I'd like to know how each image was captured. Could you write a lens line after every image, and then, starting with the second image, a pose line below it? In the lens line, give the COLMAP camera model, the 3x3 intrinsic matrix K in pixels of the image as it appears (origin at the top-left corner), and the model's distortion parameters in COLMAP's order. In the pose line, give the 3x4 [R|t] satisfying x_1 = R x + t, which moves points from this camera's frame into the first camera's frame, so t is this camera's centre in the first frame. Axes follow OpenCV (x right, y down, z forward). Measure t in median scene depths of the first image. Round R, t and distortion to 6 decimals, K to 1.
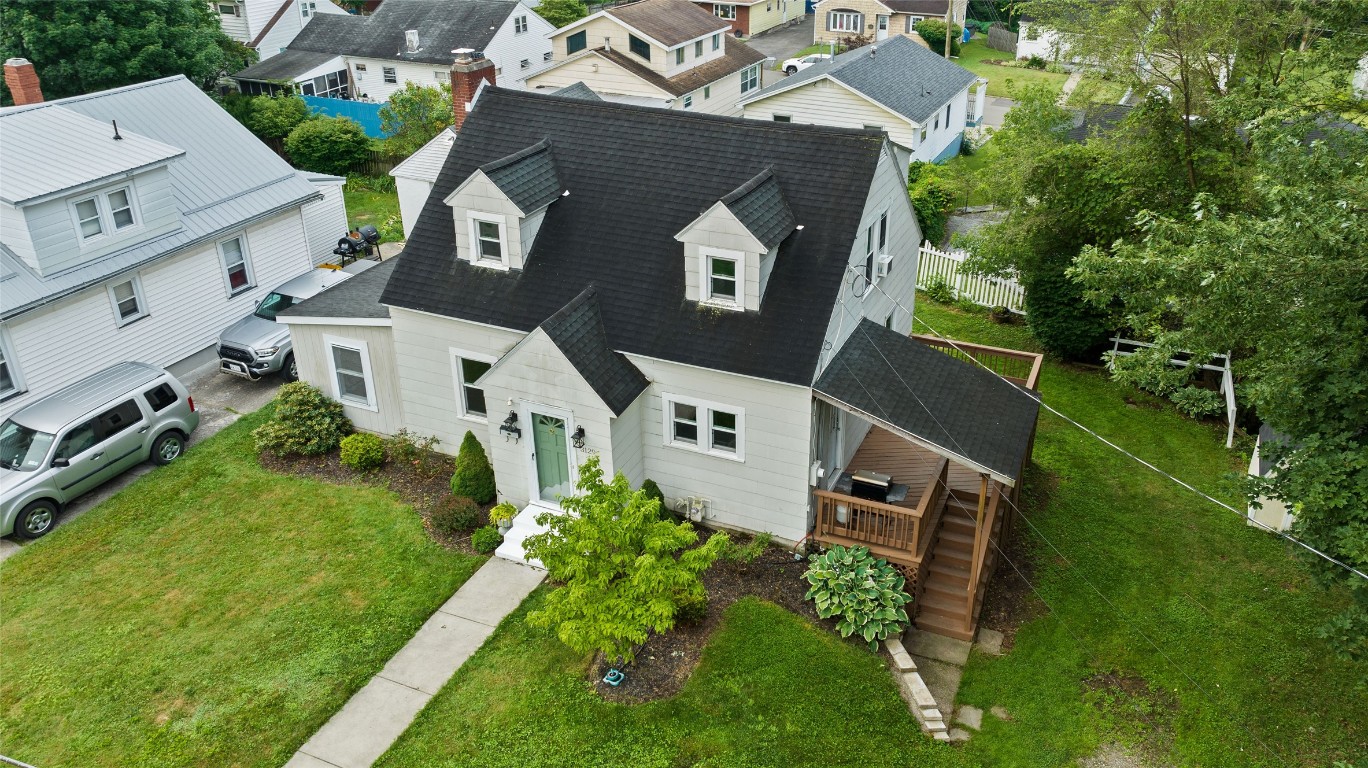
lens RADIAL K [[1052.4, 0, 770.1], [0, 1052.4, 326.1], [0, 0, 1]] dist [0.001453, -0.005761]
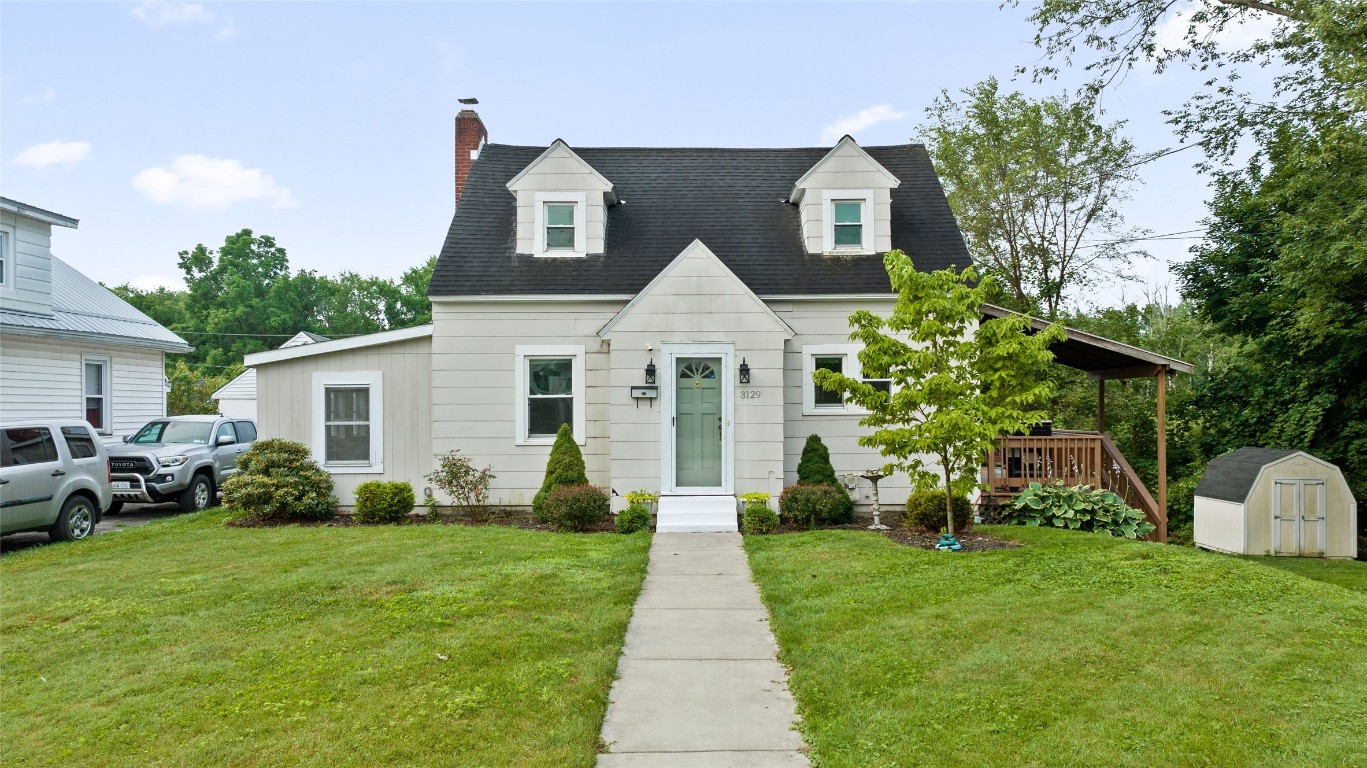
lens RADIAL K [[973.0, 0, 691.6], [0, 973.0, 410.7], [0, 0, 1]] dist [-0.004156, 0.001942]
pose [[0.934690, -0.024752, 0.354600, -0.481692], [0.169152, 0.908355, -0.382463, 0.409568], [-0.312636, 0.417466, 0.853218, 0.354859]]
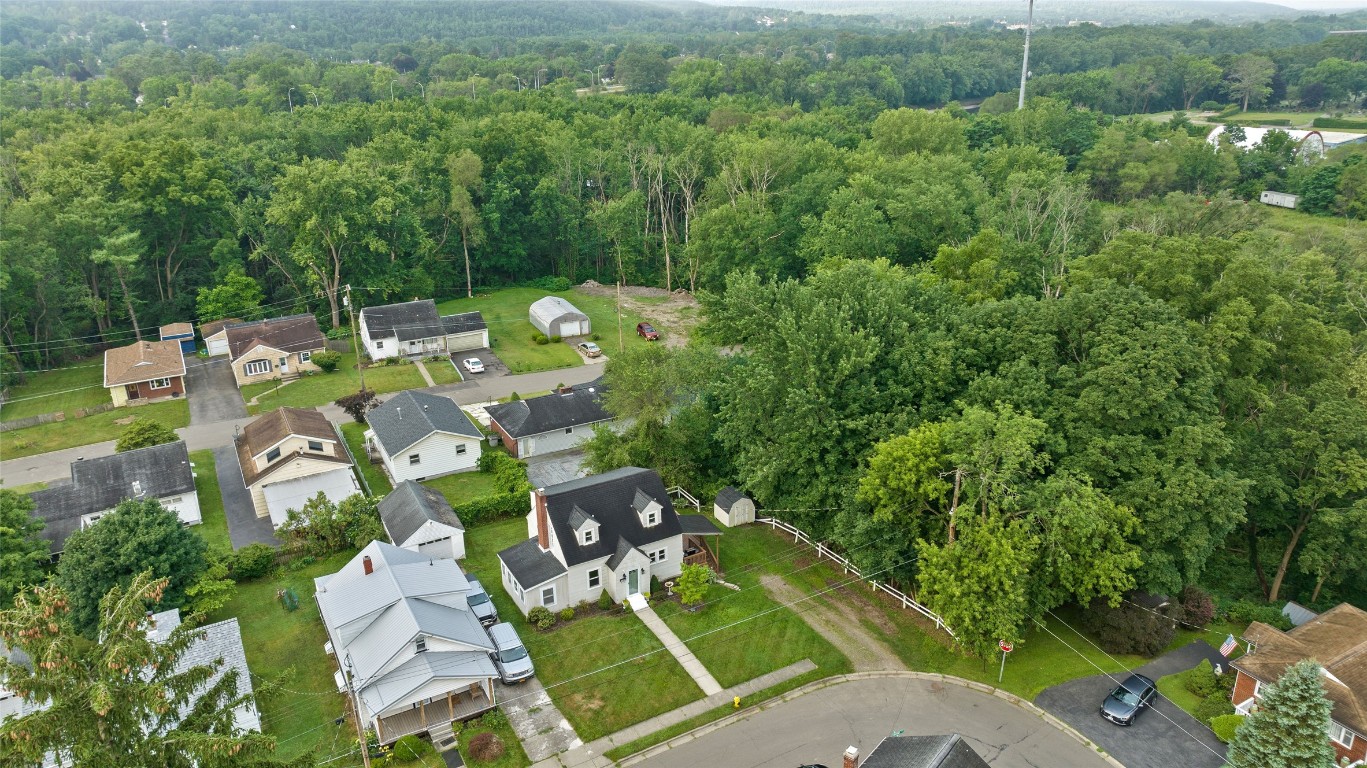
lens RADIAL K [[994.8, 0, 683.5], [0, 994.8, 384.0], [0, 0, 1]] dist [-0.000846, -0.000782]
pose [[0.637880, -0.304006, 0.707594, -2.403343], [0.348767, 0.933206, 0.086531, -0.780630], [-0.686637, 0.191590, 0.701301, -1.758578]]
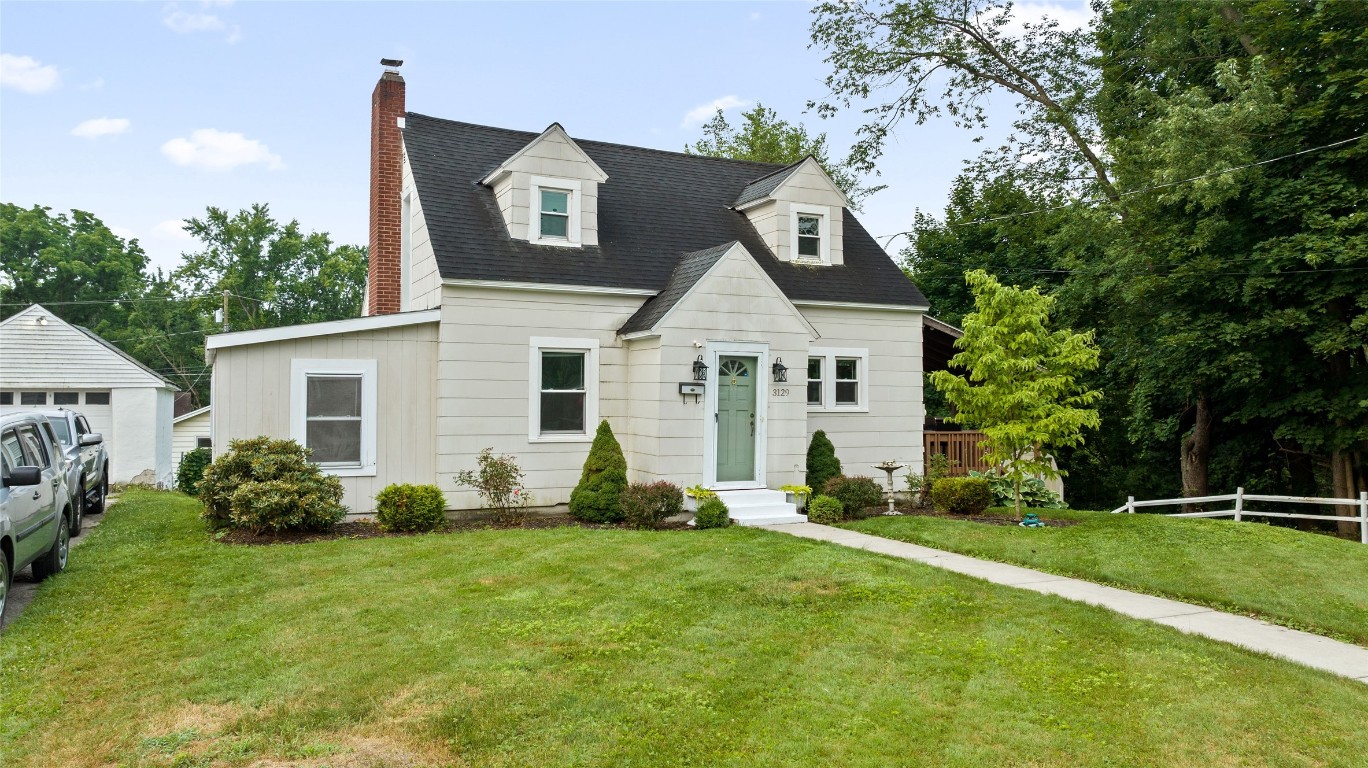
lens RADIAL K [[995.5, 0, 684.0], [0, 995.5, 384.0], [0, 0, 1]] dist [-0.000846, -0.000782]
pose [[0.685639, -0.000613, 0.727941, -0.818826], [0.313785, 0.902572, -0.294791, 0.325994], [-0.656839, 0.430538, 0.619031, 0.524970]]
